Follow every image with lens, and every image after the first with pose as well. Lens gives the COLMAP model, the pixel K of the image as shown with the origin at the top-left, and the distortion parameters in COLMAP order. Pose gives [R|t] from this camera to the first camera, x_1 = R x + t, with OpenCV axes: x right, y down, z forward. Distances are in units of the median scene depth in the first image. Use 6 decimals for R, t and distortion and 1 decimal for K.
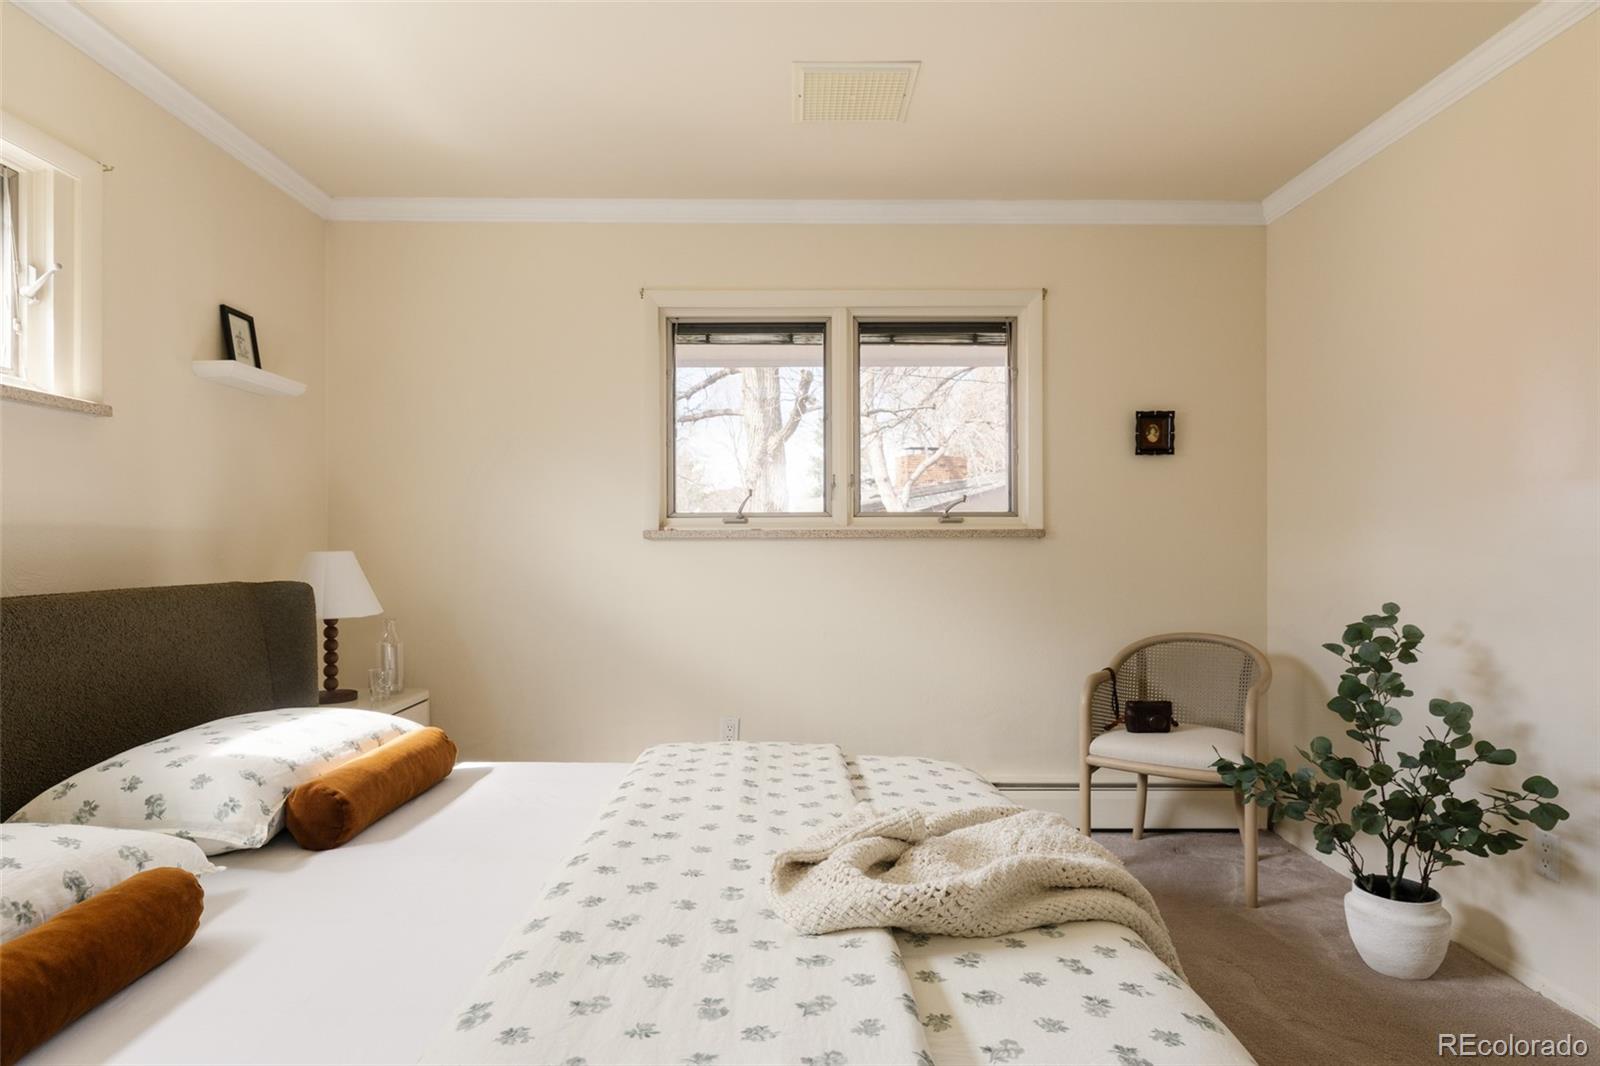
lens RADIAL K [[901.7, 0, 804.0], [0, 901.7, 540.3], [0, 0, 1]] dist [0.000789, 0.000473]
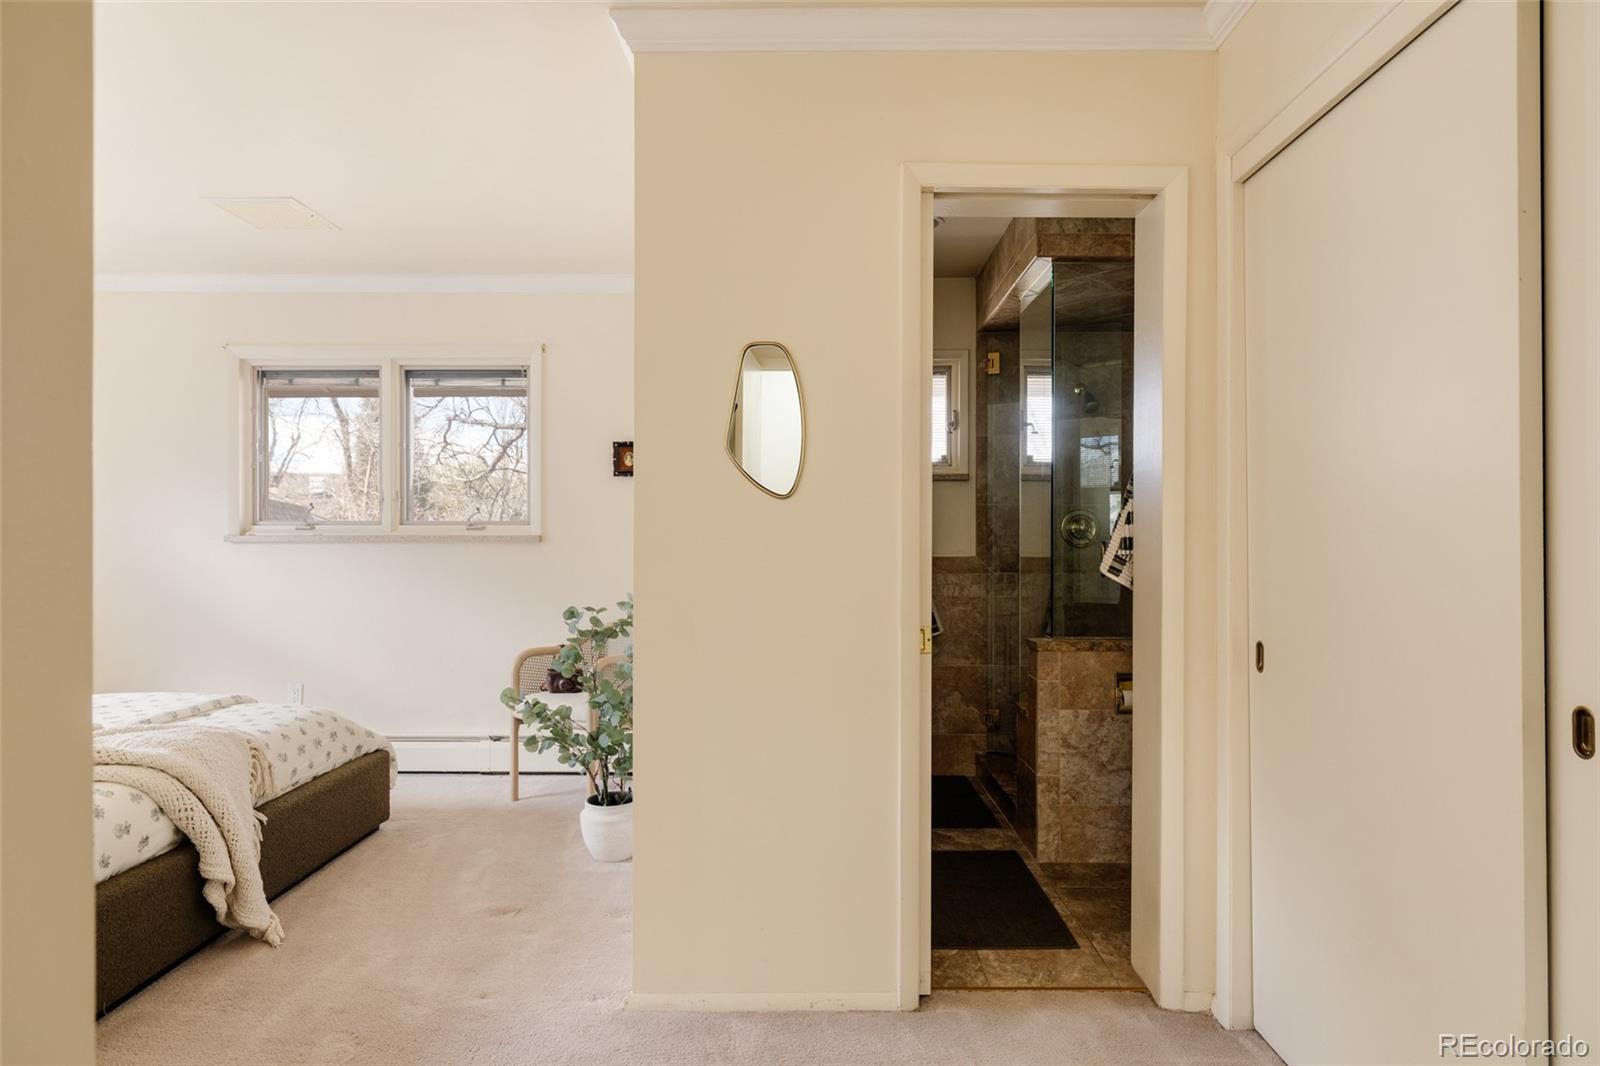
lens RADIAL K [[901.7, 0, 804.0], [0, 901.7, 540.3], [0, 0, 1]] dist [0.000789, 0.000473]
pose [[0.999834, 0.003132, -0.017943, 0.652972], [-0.003051, 0.999985, 0.004518, -0.012035], [0.017956, -0.004463, 0.999829, -0.252528]]
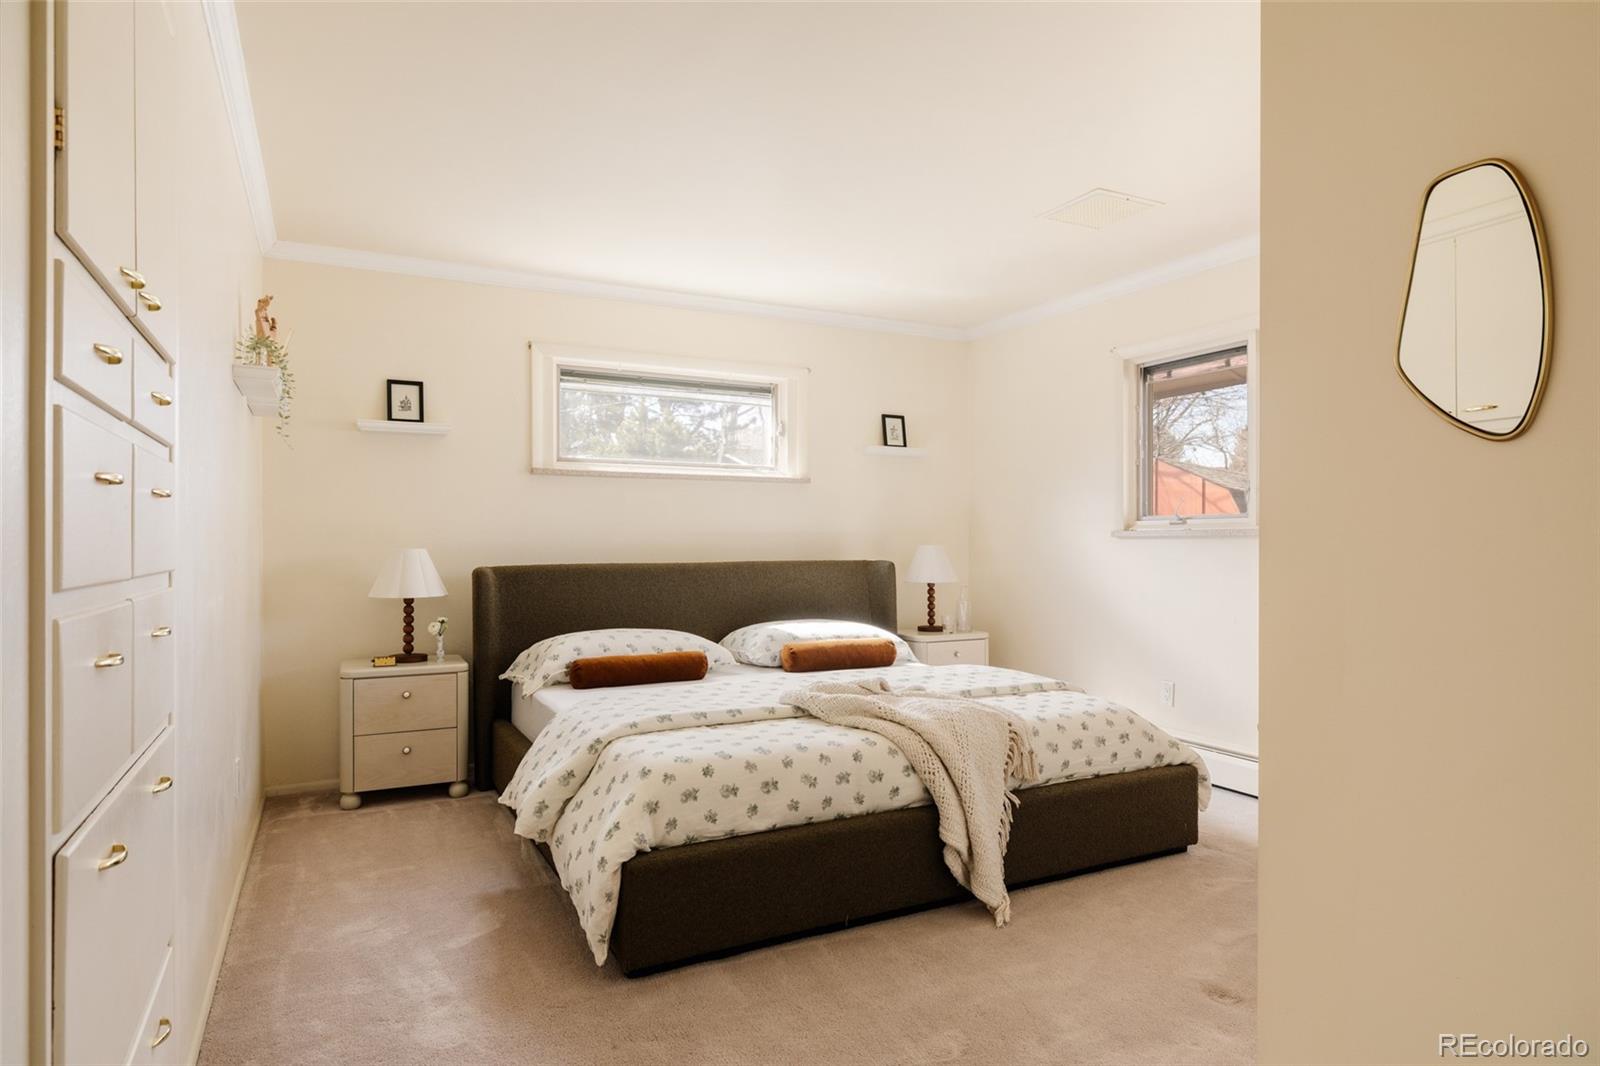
lens RADIAL K [[922.4, 0, 802.2], [0, 922.4, 540.3], [0, 0, 1]] dist [0.001699, 0.001722]
pose [[0.450964, 0.001750, -0.892540, 0.821604], [0.001450, 0.999995, 0.002693, -0.001450], [0.892541, -0.002508, 0.450960, -0.019911]]
